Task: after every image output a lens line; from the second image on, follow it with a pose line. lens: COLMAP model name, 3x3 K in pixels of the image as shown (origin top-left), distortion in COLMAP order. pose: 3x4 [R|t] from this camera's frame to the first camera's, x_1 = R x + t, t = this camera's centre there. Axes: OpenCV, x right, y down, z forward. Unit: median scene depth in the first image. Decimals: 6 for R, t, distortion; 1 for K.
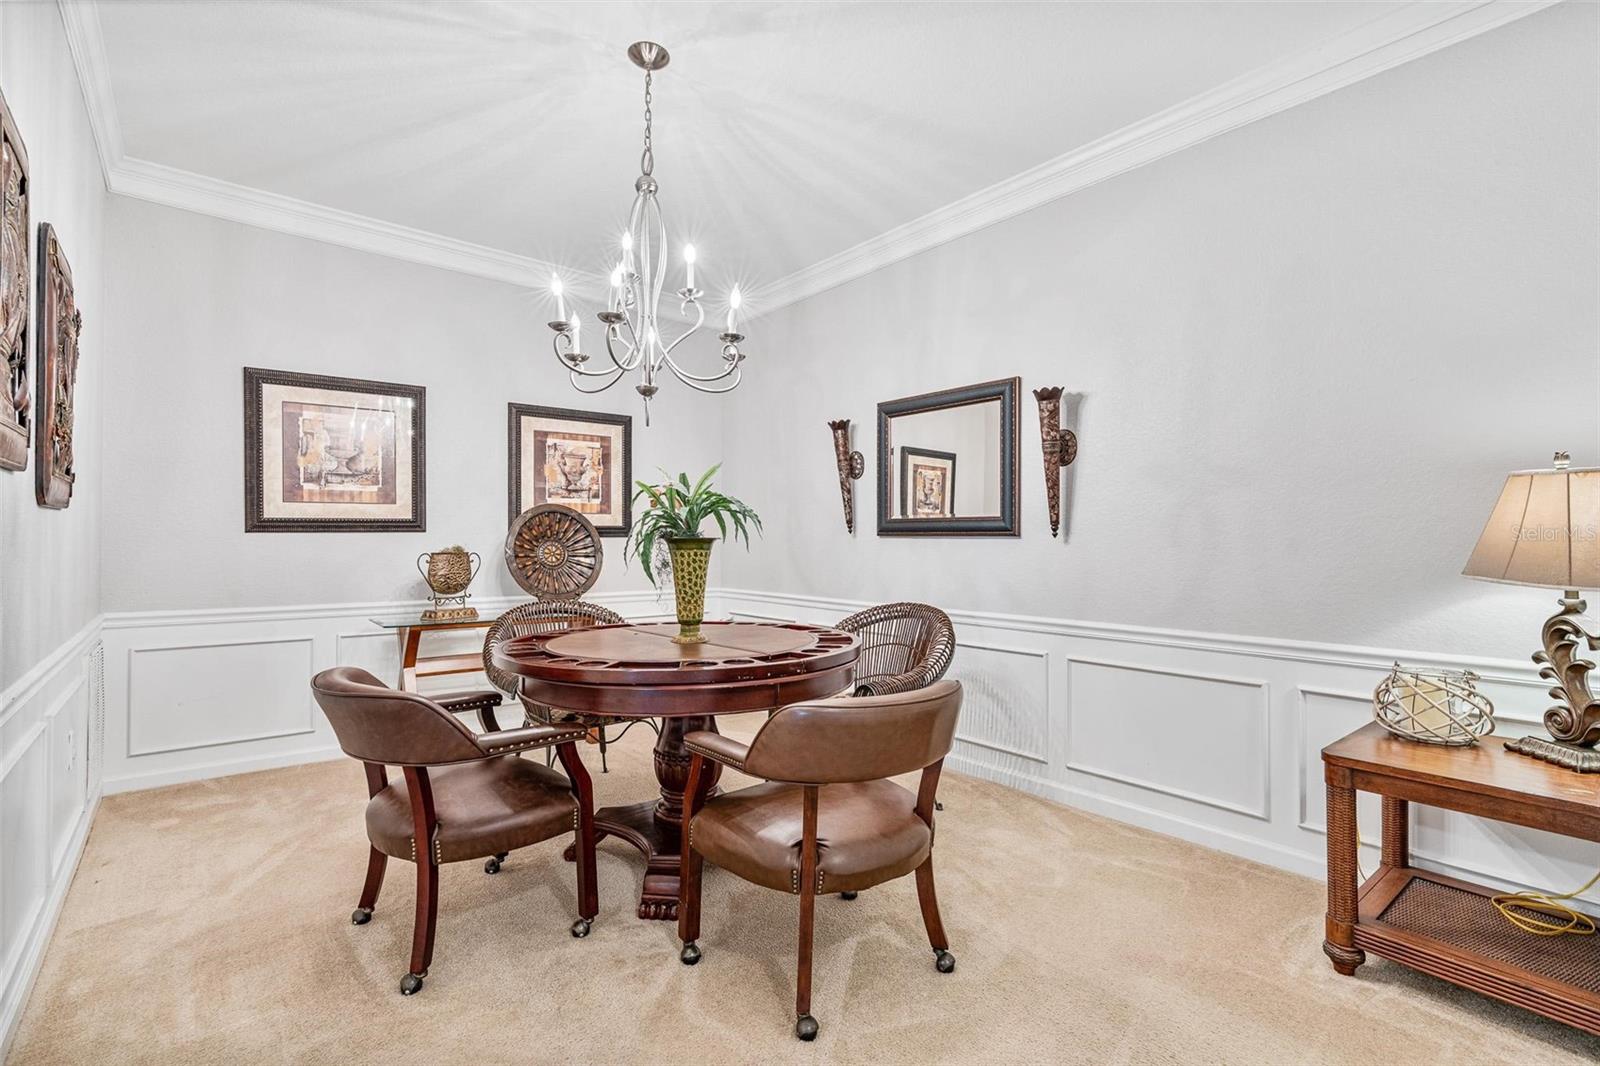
lens RADIAL K [[718.3, 0, 793.5], [0, 718.3, 536.6], [0, 0, 1]] dist [-0.009299, 0.003684]
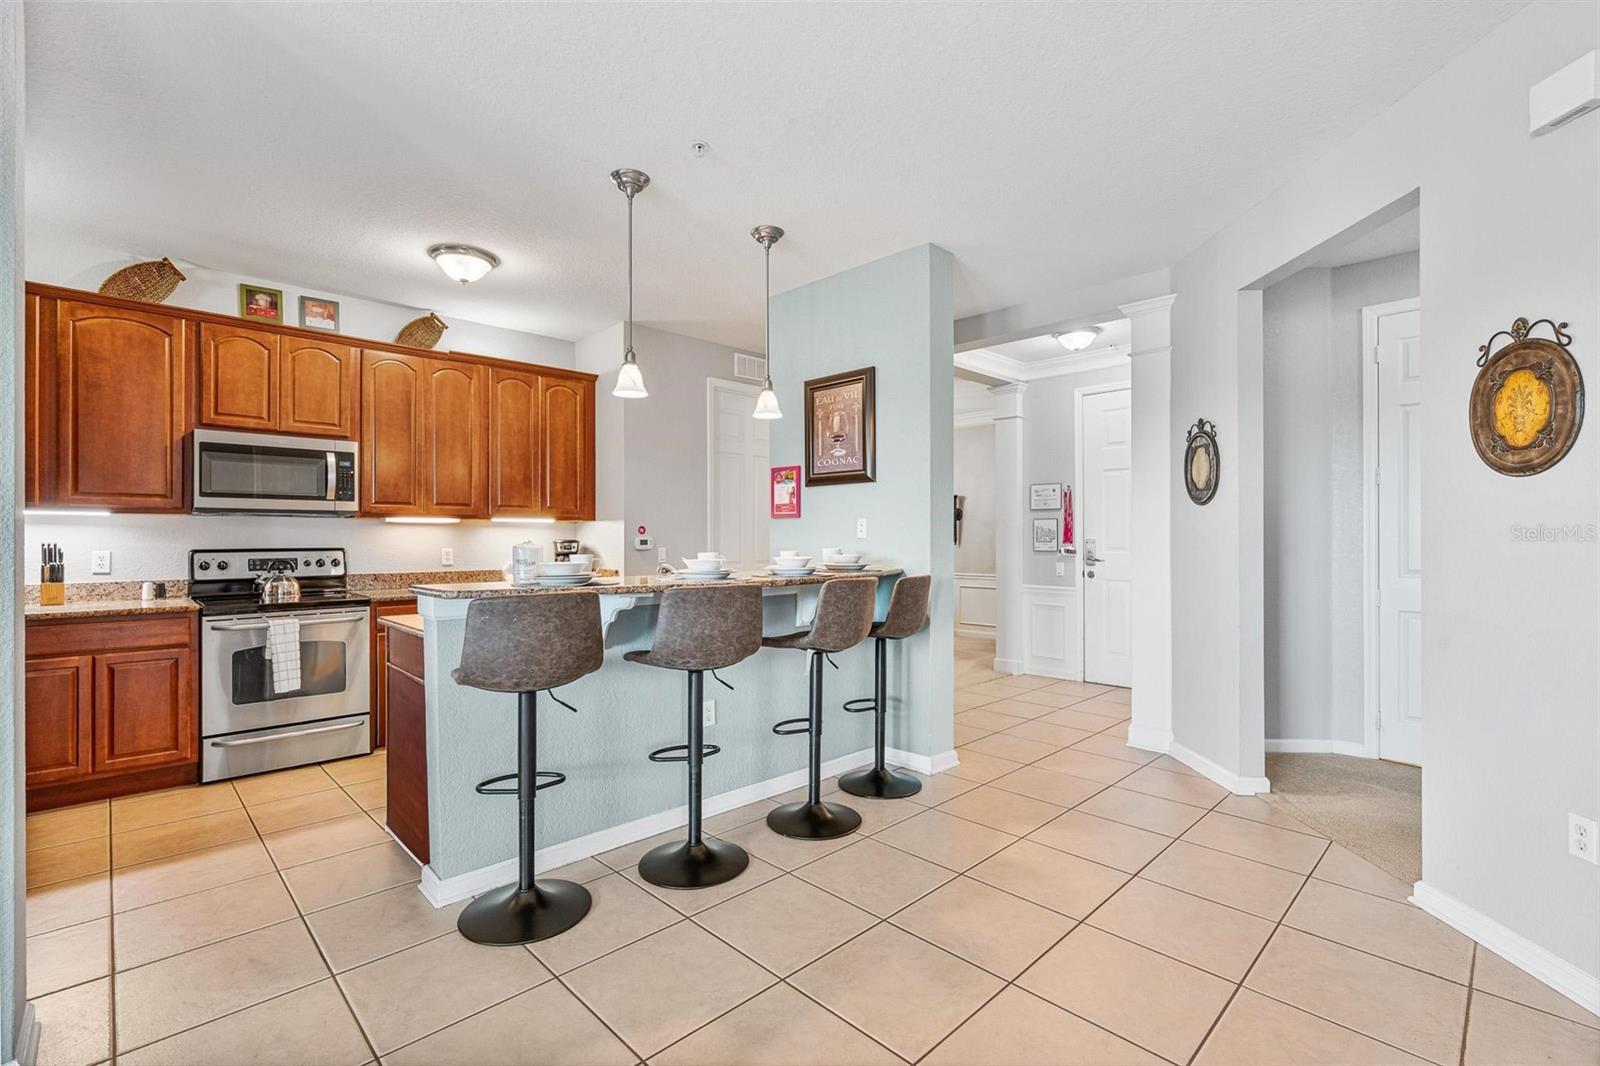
lens RADIAL K [[718.3, 0, 789.0], [0, 718.3, 534.9], [0, 0, 1]] dist [-0.009299, 0.003684]
pose [[0.997371, -0.010953, 0.071636, -0.413509], [0.010688, 0.999935, 0.004085, -0.046587], [-0.071676, -0.003309, 0.997422, -1.479050]]
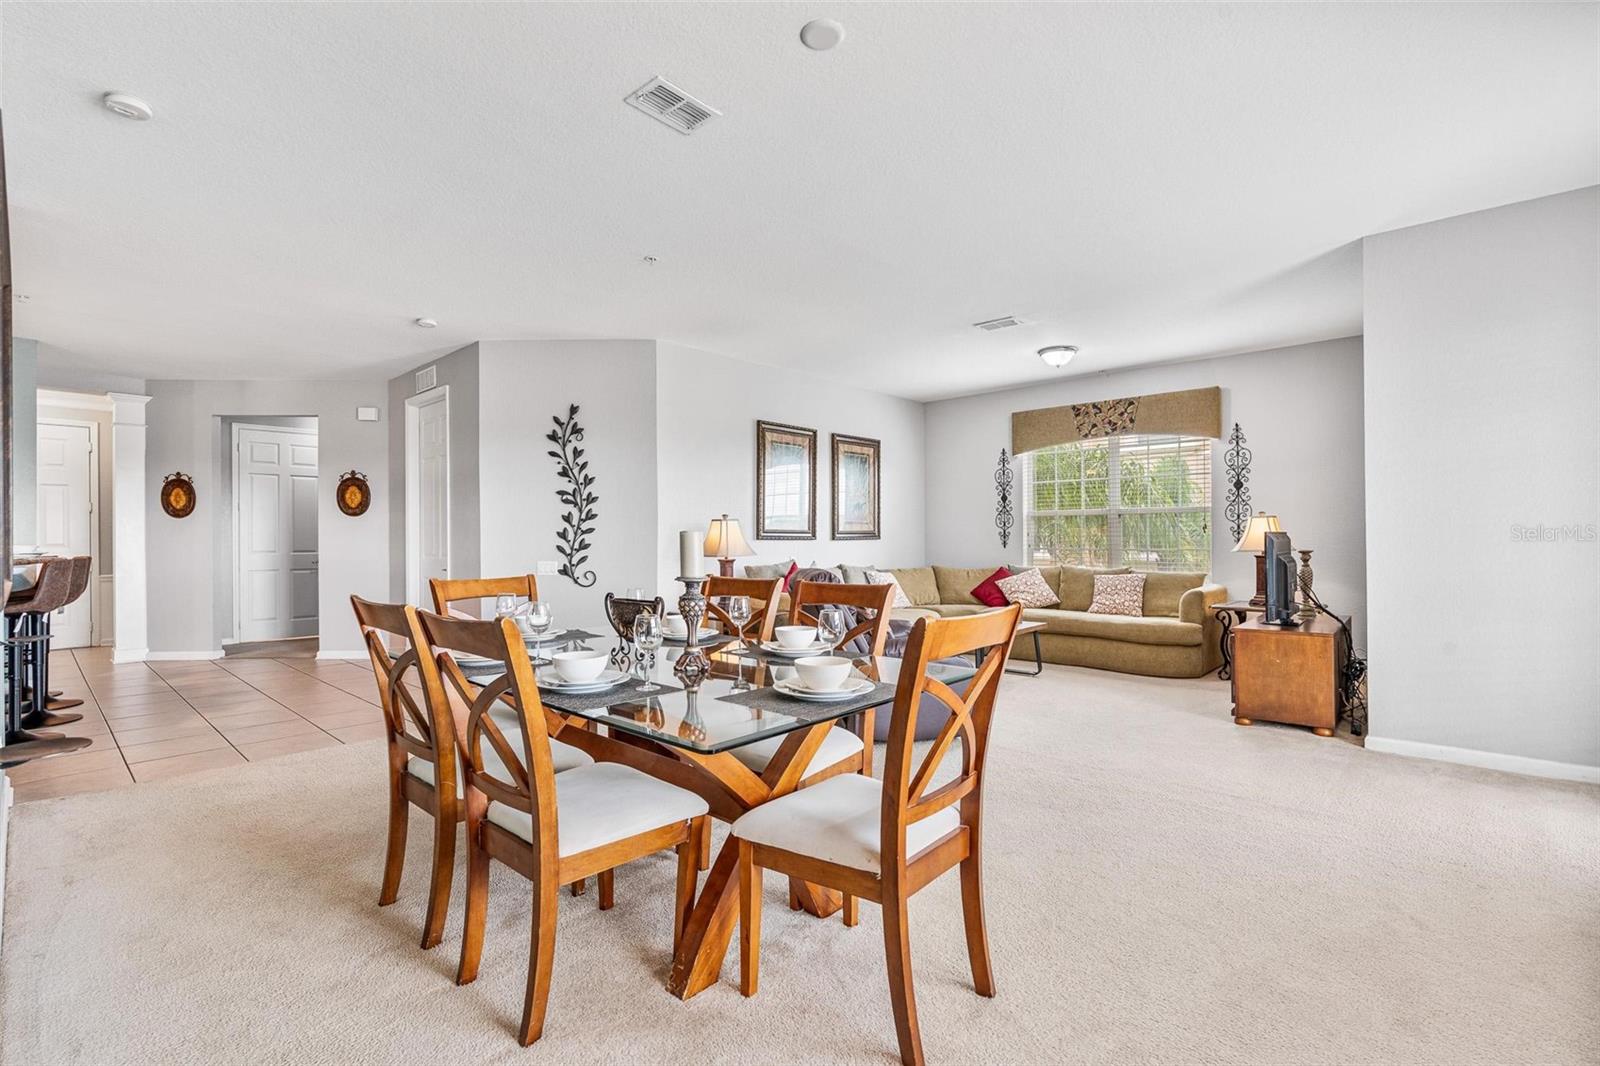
lens RADIAL K [[718.3, 0, 804.4], [0, 718.3, 535.3], [0, 0, 1]] dist [-0.009299, 0.003684]
pose [[-0.134979, -0.007546, 0.990820, -1.807660], [-0.002716, 0.999970, 0.007245, -0.050799], [-0.990845, -0.001714, -0.134995, -1.884345]]
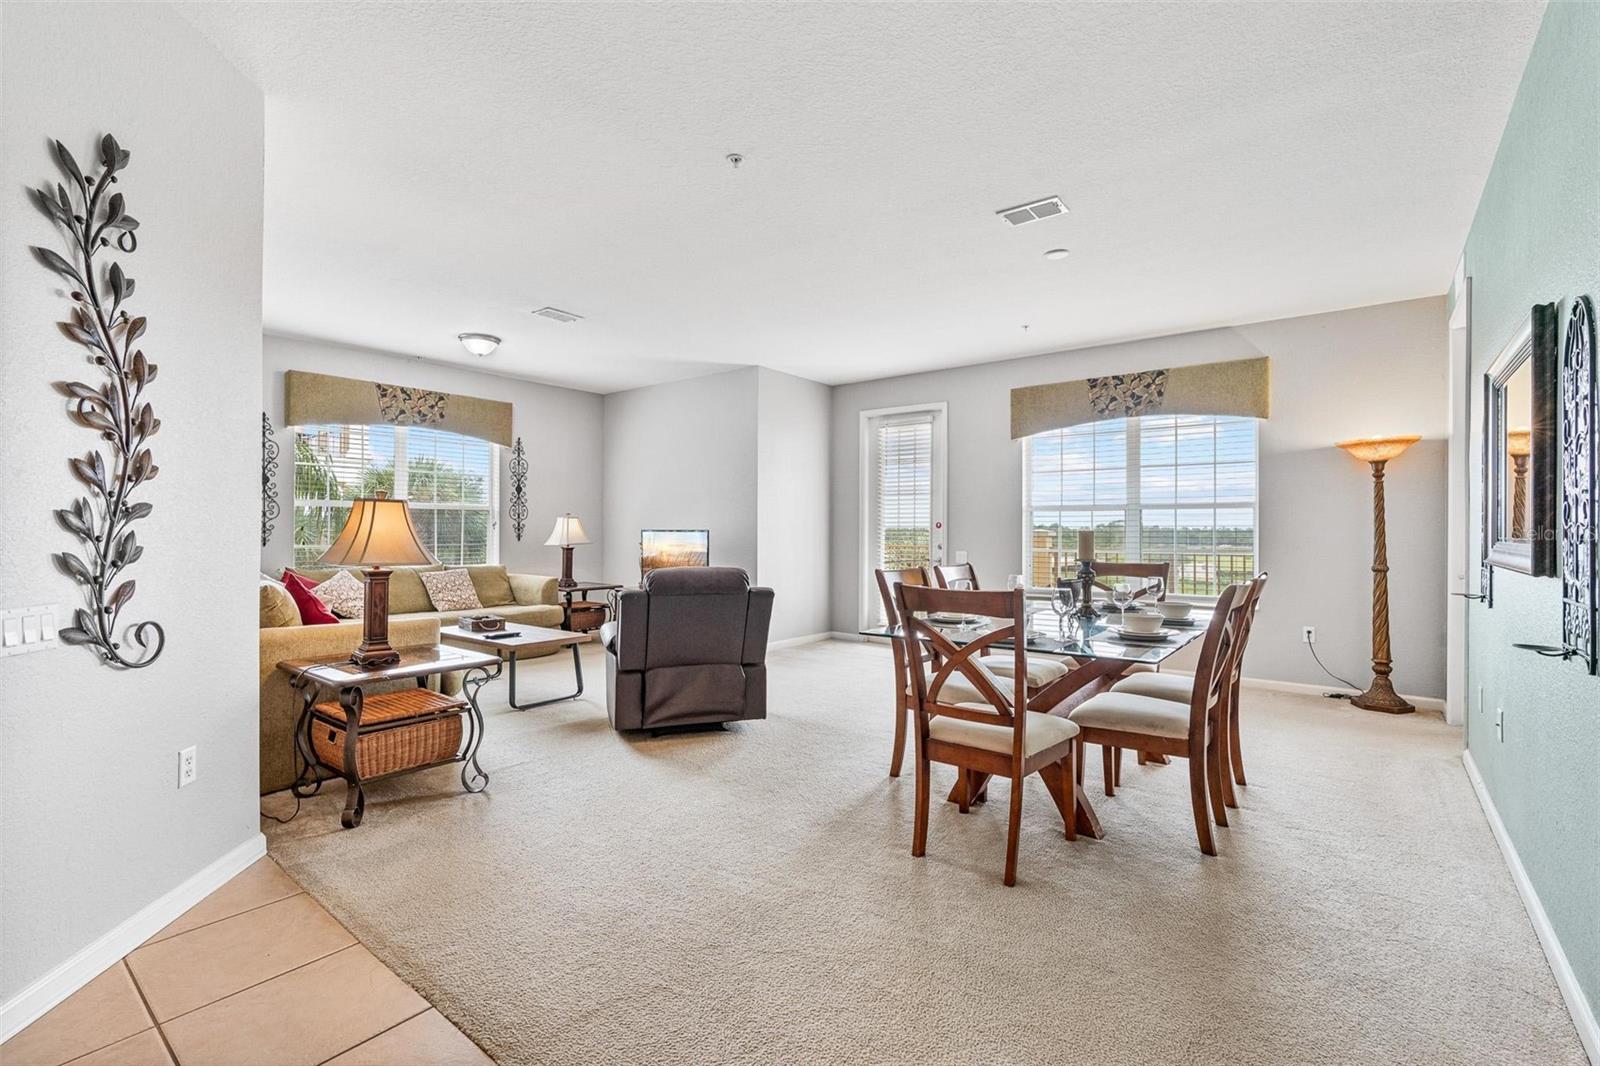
lens RADIAL K [[718.3, 0, 788.8], [0, 718.3, 526.2], [0, 0, 1]] dist [-0.009299, 0.003684]
pose [[-0.980958, -0.014853, -0.193652, -0.650934], [-0.011846, 0.999791, -0.016674, -0.032831], [0.193859, -0.014062, -0.980929, -1.033207]]
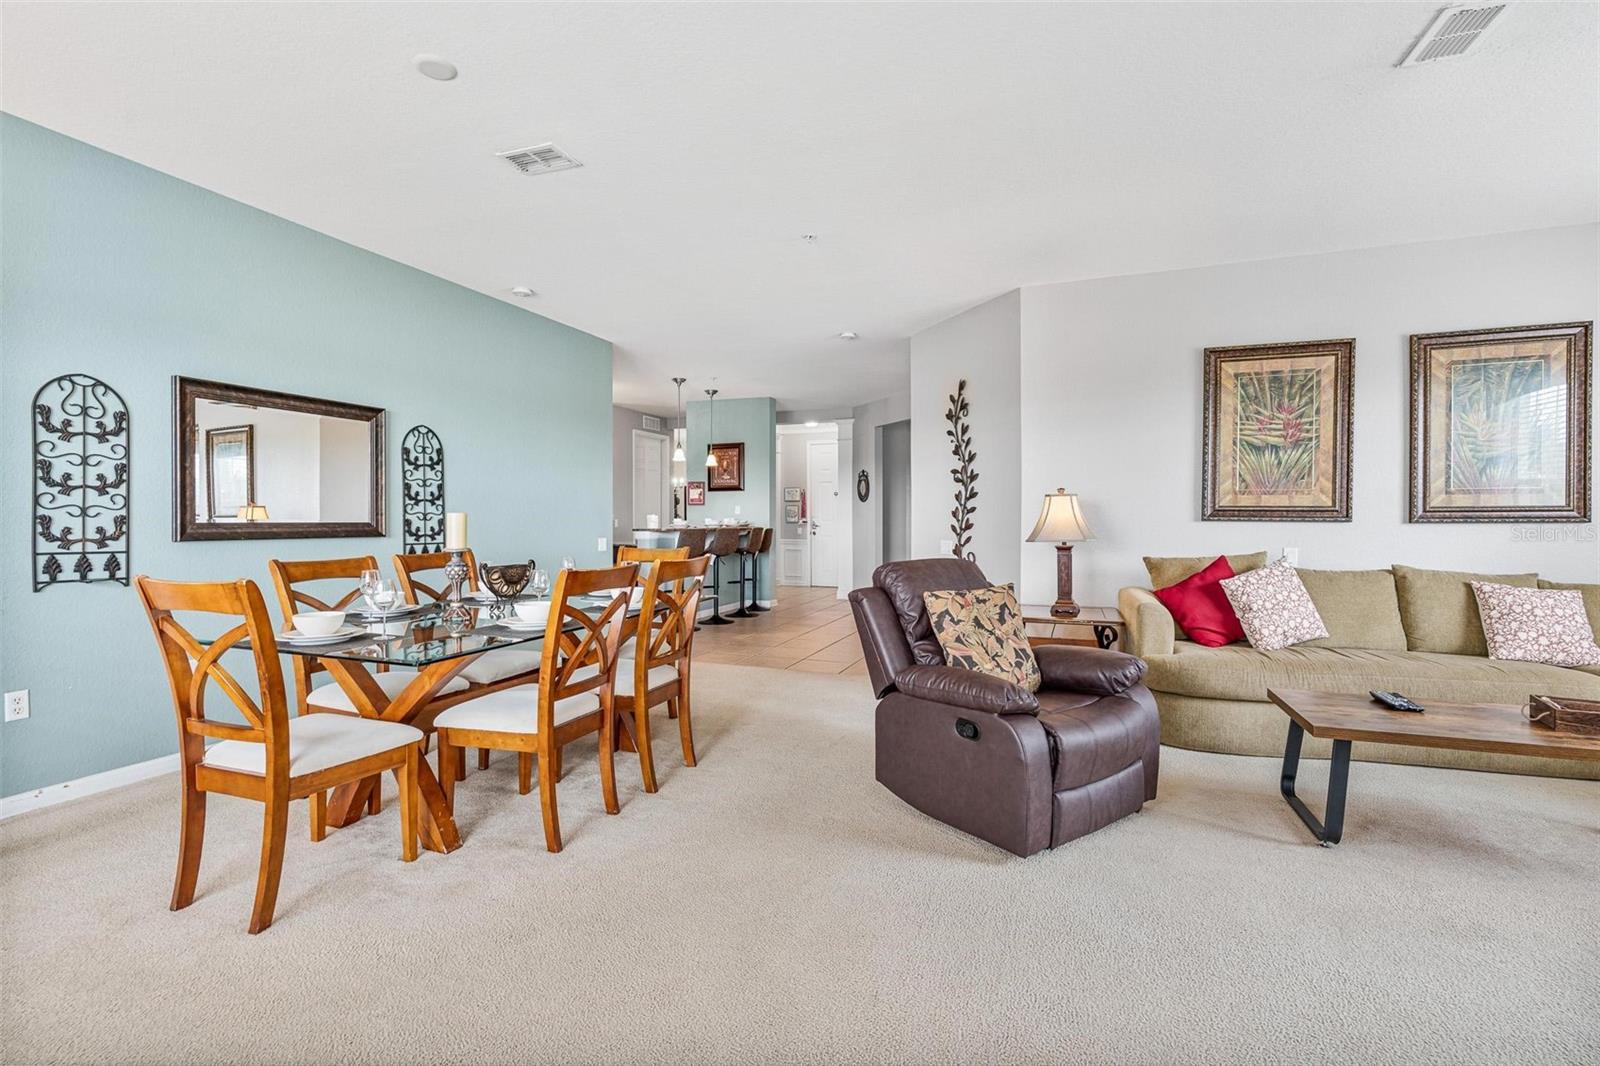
lens RADIAL K [[718.3, 0, 797.8], [0, 718.3, 527.6], [0, 0, 1]] dist [-0.009299, 0.003684]
pose [[0.871116, -0.016886, 0.490787, -1.270913], [0.005825, 0.999694, 0.024057, -0.049142], [-0.491042, -0.018098, 0.870948, -2.703195]]
